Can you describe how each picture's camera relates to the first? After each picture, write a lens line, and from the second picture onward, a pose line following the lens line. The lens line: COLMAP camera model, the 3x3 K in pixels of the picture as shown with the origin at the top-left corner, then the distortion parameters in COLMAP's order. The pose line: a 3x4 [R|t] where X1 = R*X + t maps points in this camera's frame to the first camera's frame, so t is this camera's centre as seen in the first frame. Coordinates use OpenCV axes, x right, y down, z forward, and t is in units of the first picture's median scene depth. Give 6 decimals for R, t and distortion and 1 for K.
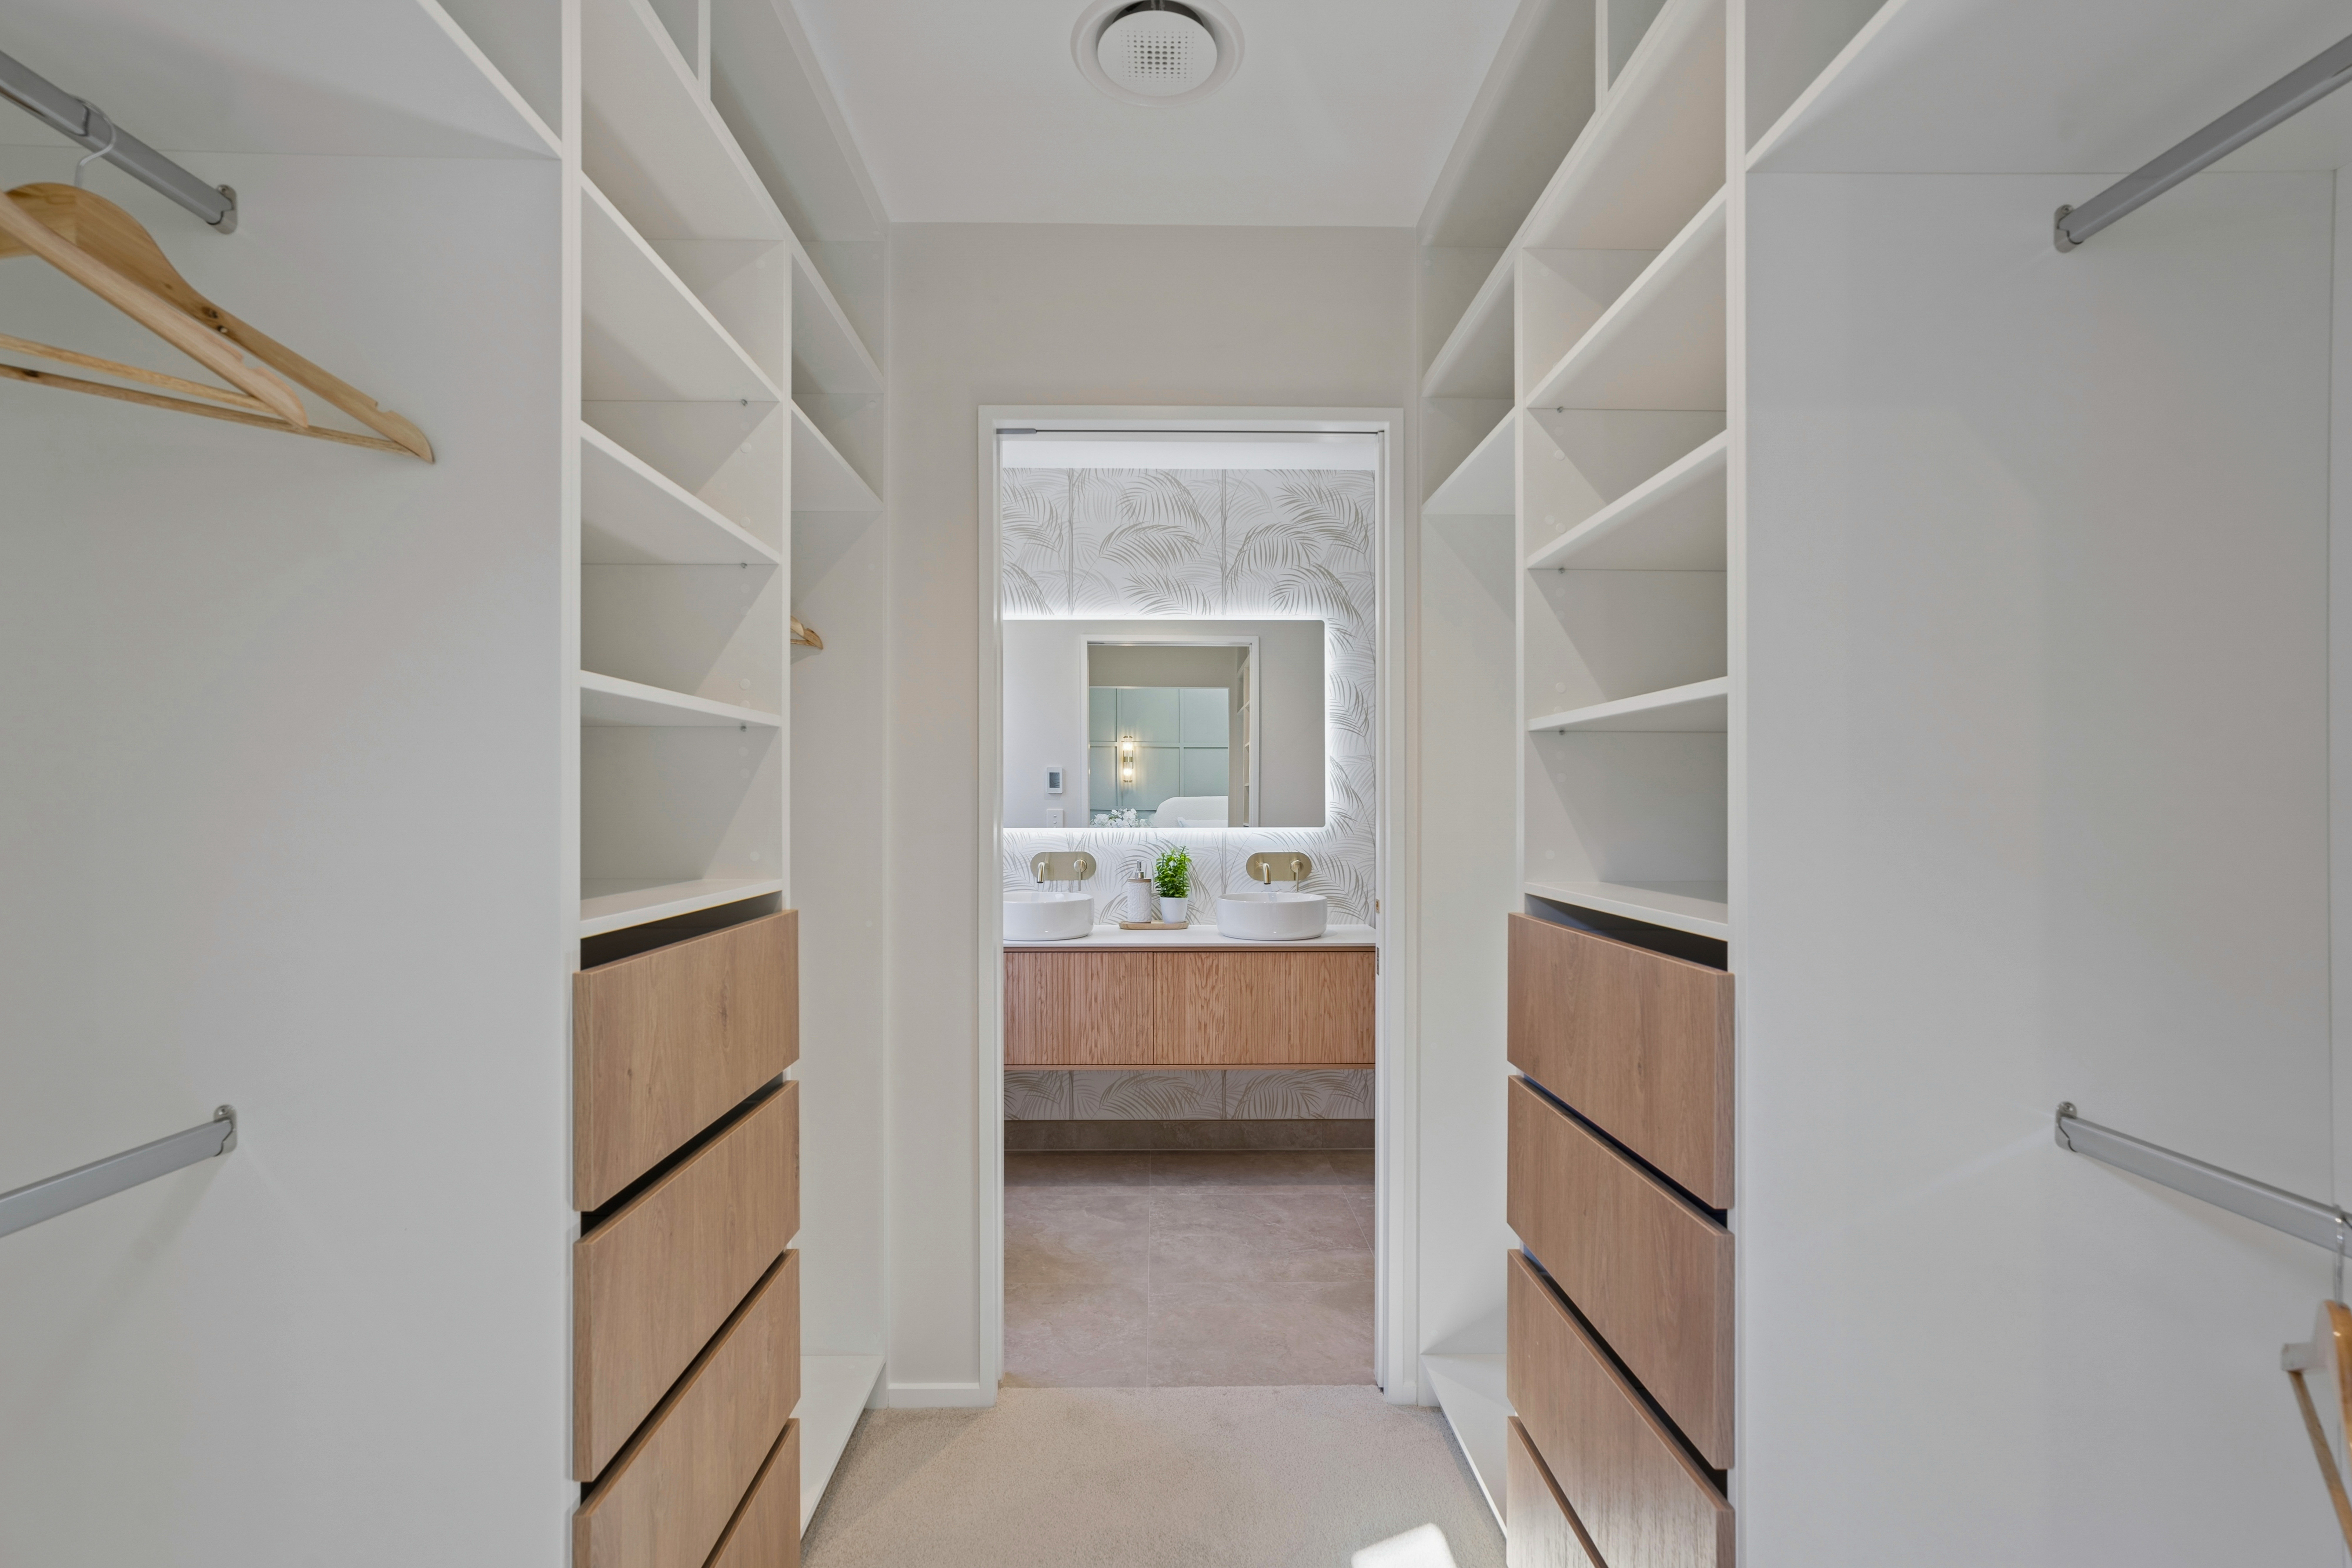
lens RADIAL K [[1078.9, 0, 1181.5], [0, 1078.9, 797.8], [0, 0, 1]] dist [-0.022915, 0.000849]
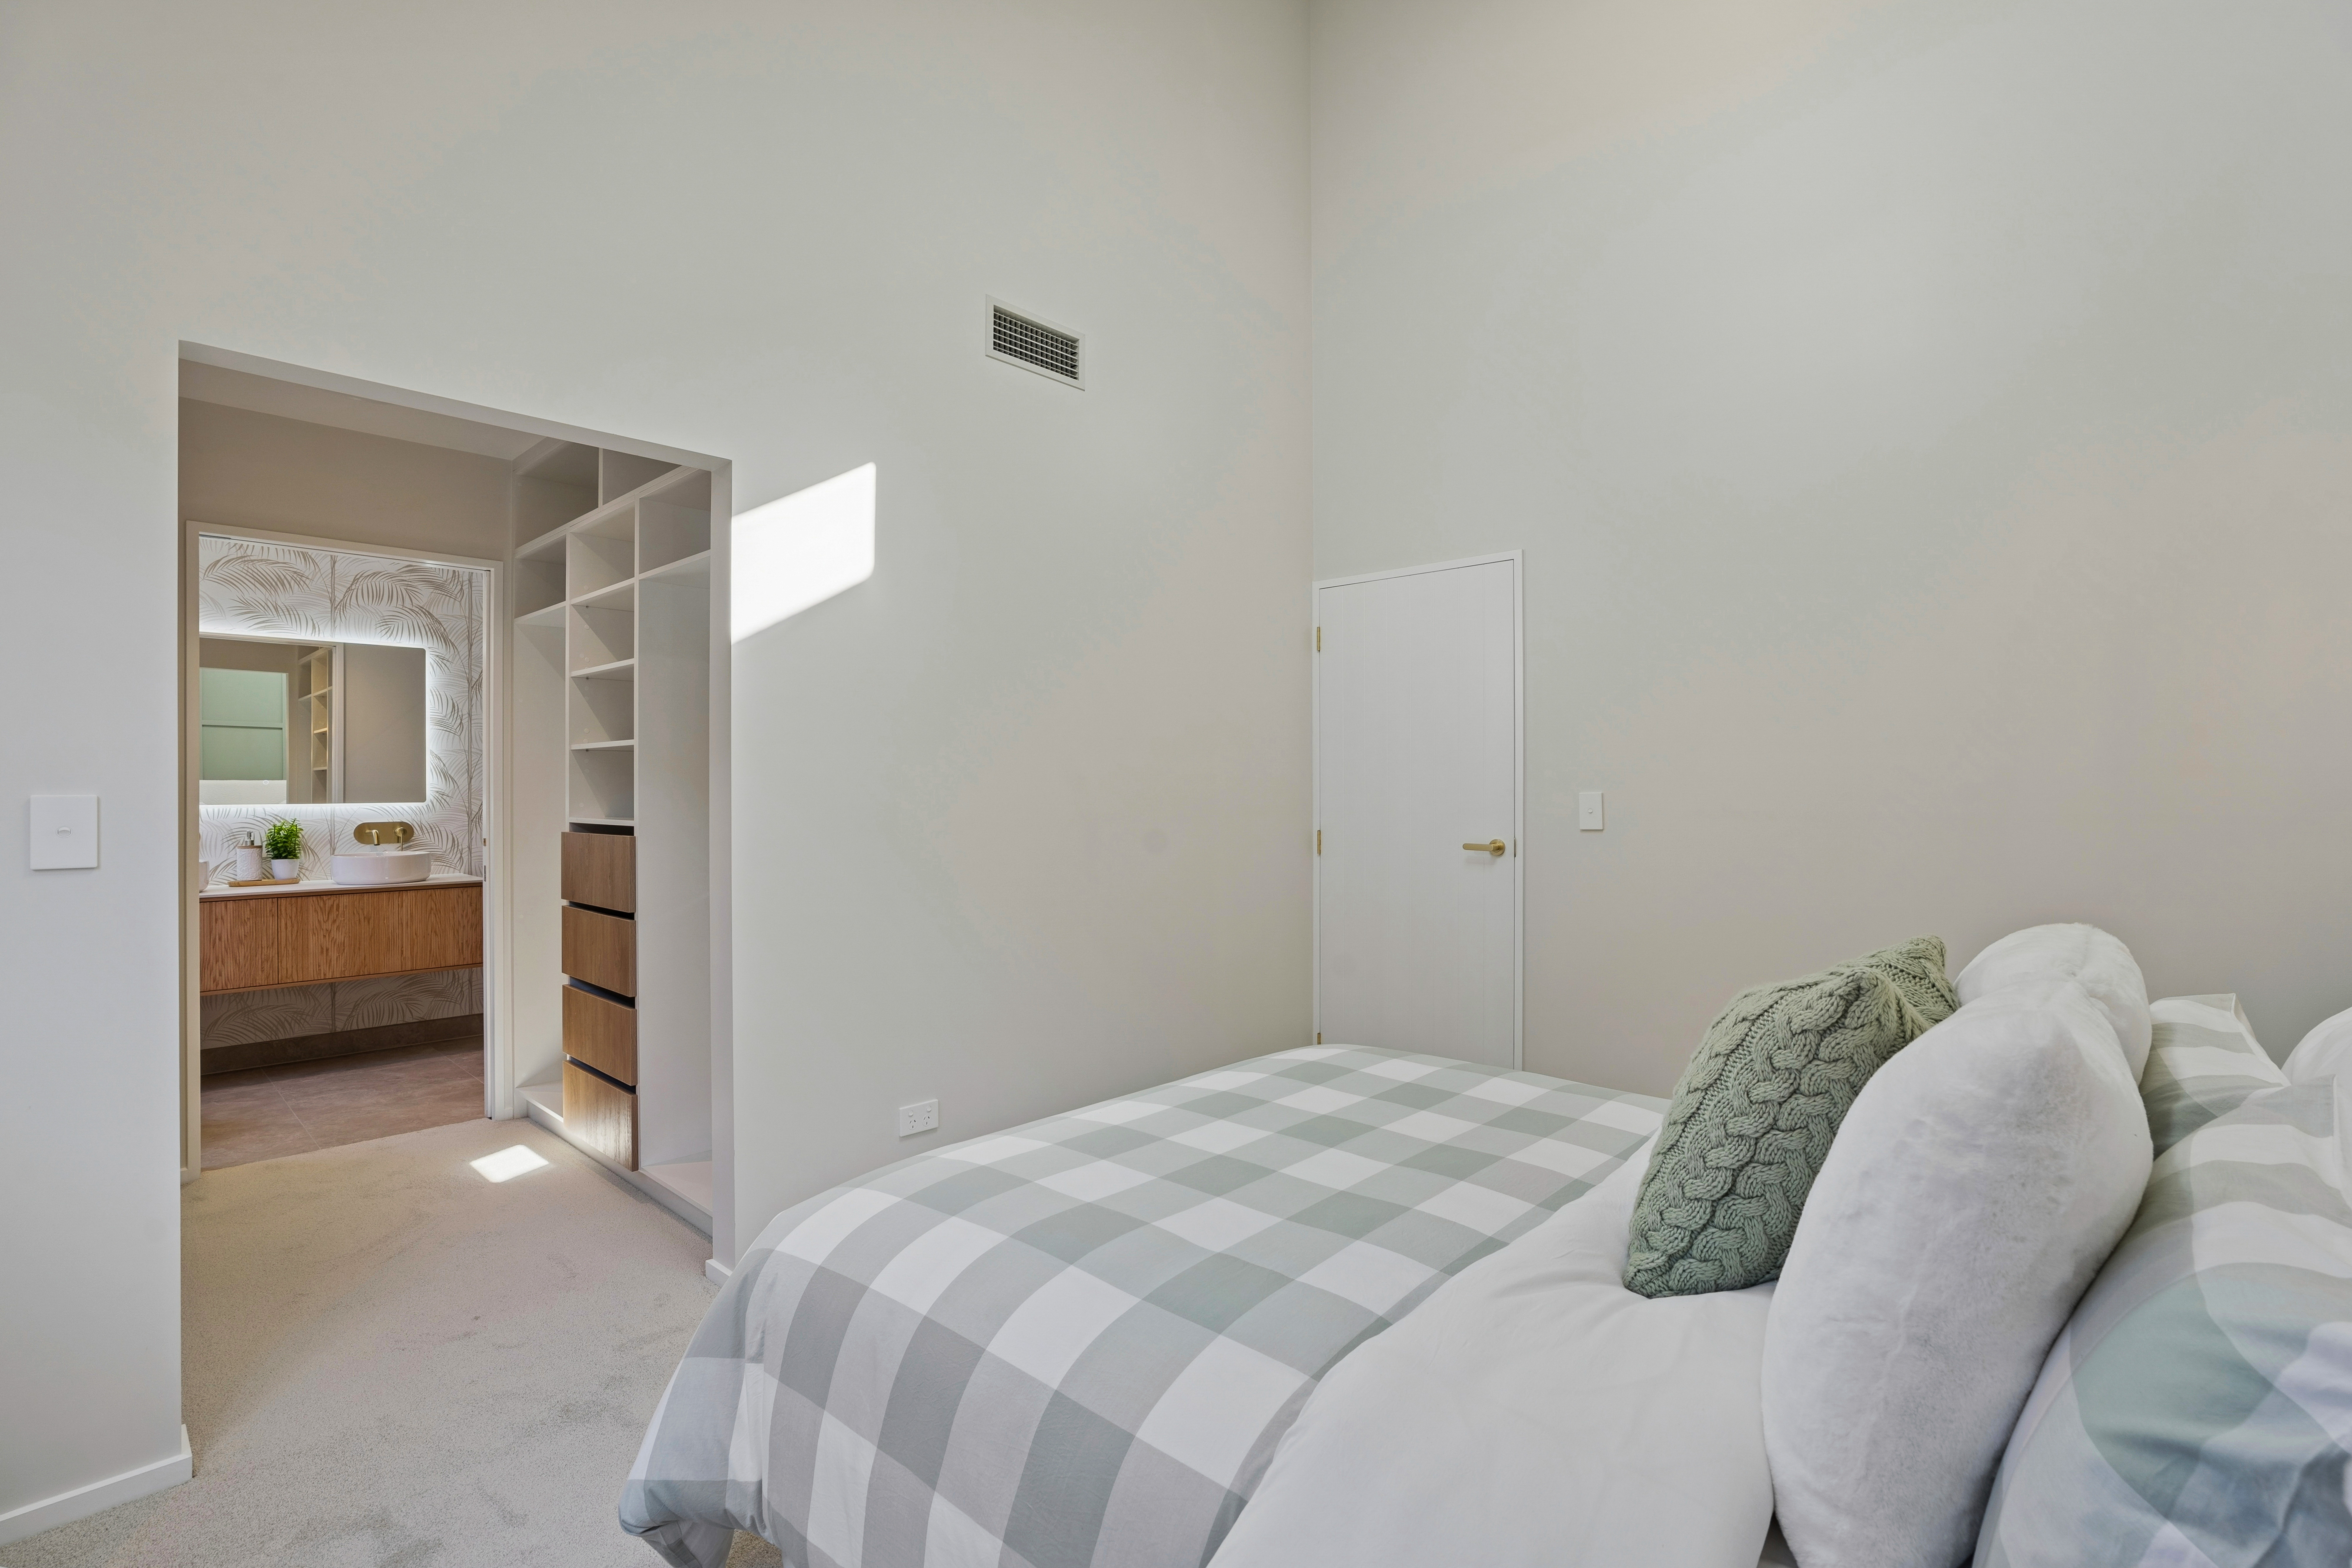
lens RADIAL K [[1078.9, 0, 1185.7], [0, 1078.9, 788.8], [0, 0, 1]] dist [-0.022915, 0.000849]
pose [[0.699326, -0.002137, 0.714800, -0.156507], [-0.001873, 0.999987, 0.004822, 0.002197], [-0.714801, -0.004711, 0.699312, -0.613222]]
